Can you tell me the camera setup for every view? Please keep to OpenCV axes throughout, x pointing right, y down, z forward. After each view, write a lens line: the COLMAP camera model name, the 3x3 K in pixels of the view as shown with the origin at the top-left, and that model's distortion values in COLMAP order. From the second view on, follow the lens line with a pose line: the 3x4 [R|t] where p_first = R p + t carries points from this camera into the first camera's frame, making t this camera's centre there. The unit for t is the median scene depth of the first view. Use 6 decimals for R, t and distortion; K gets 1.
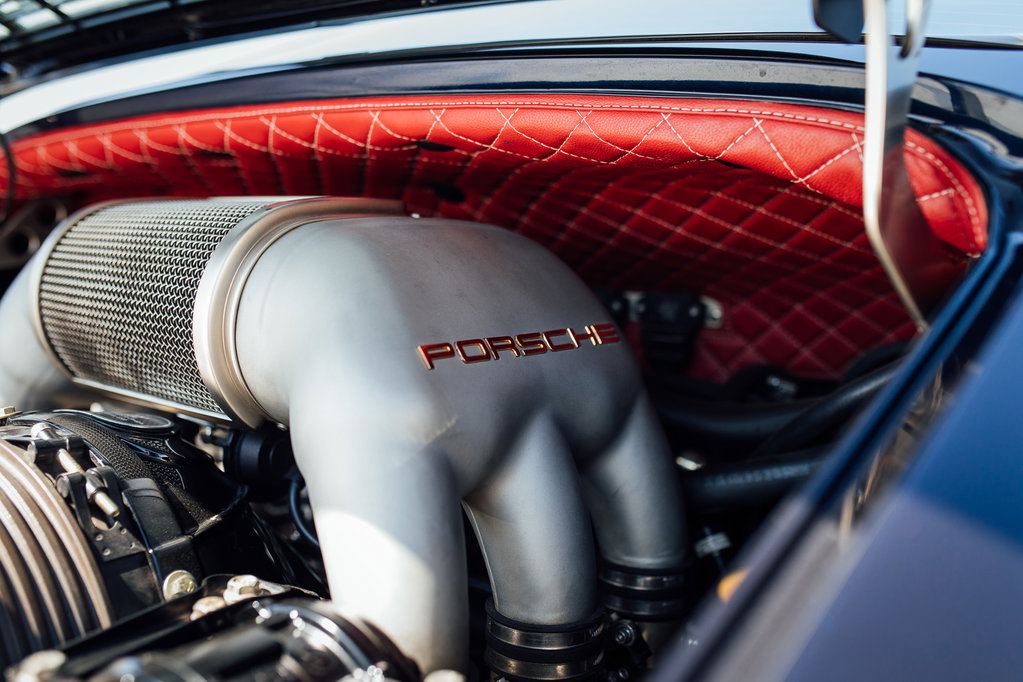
lens RADIAL K [[987.1, 0, 511.5], [0, 987.1, 341.0], [0, 0, 1]] dist [-0.009827, 0.001741]
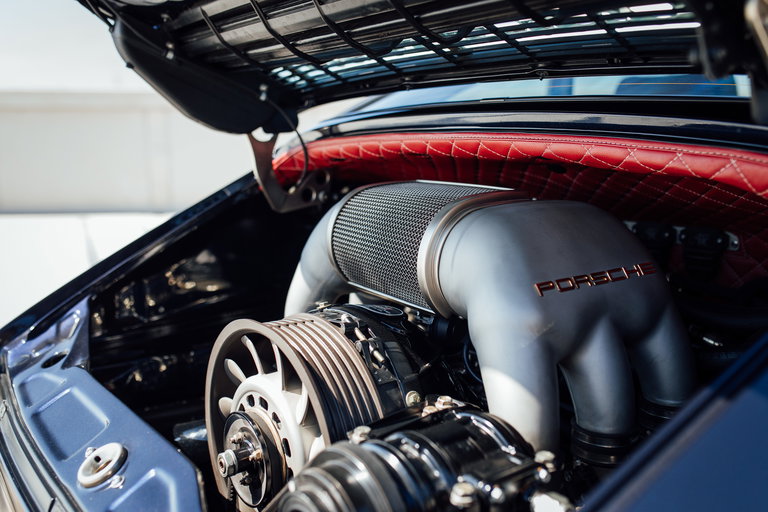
lens RADIAL K [[741.0, 0, 384.0], [0, 741.0, 256.0], [0, 0, 1]] dist [-0.009827, 0.001741]
pose [[0.955298, 0.017884, -0.295105, 0.046667], [-0.000698, 0.998302, 0.058241, -0.126173], [0.295645, -0.055432, 0.953688, -0.430299]]
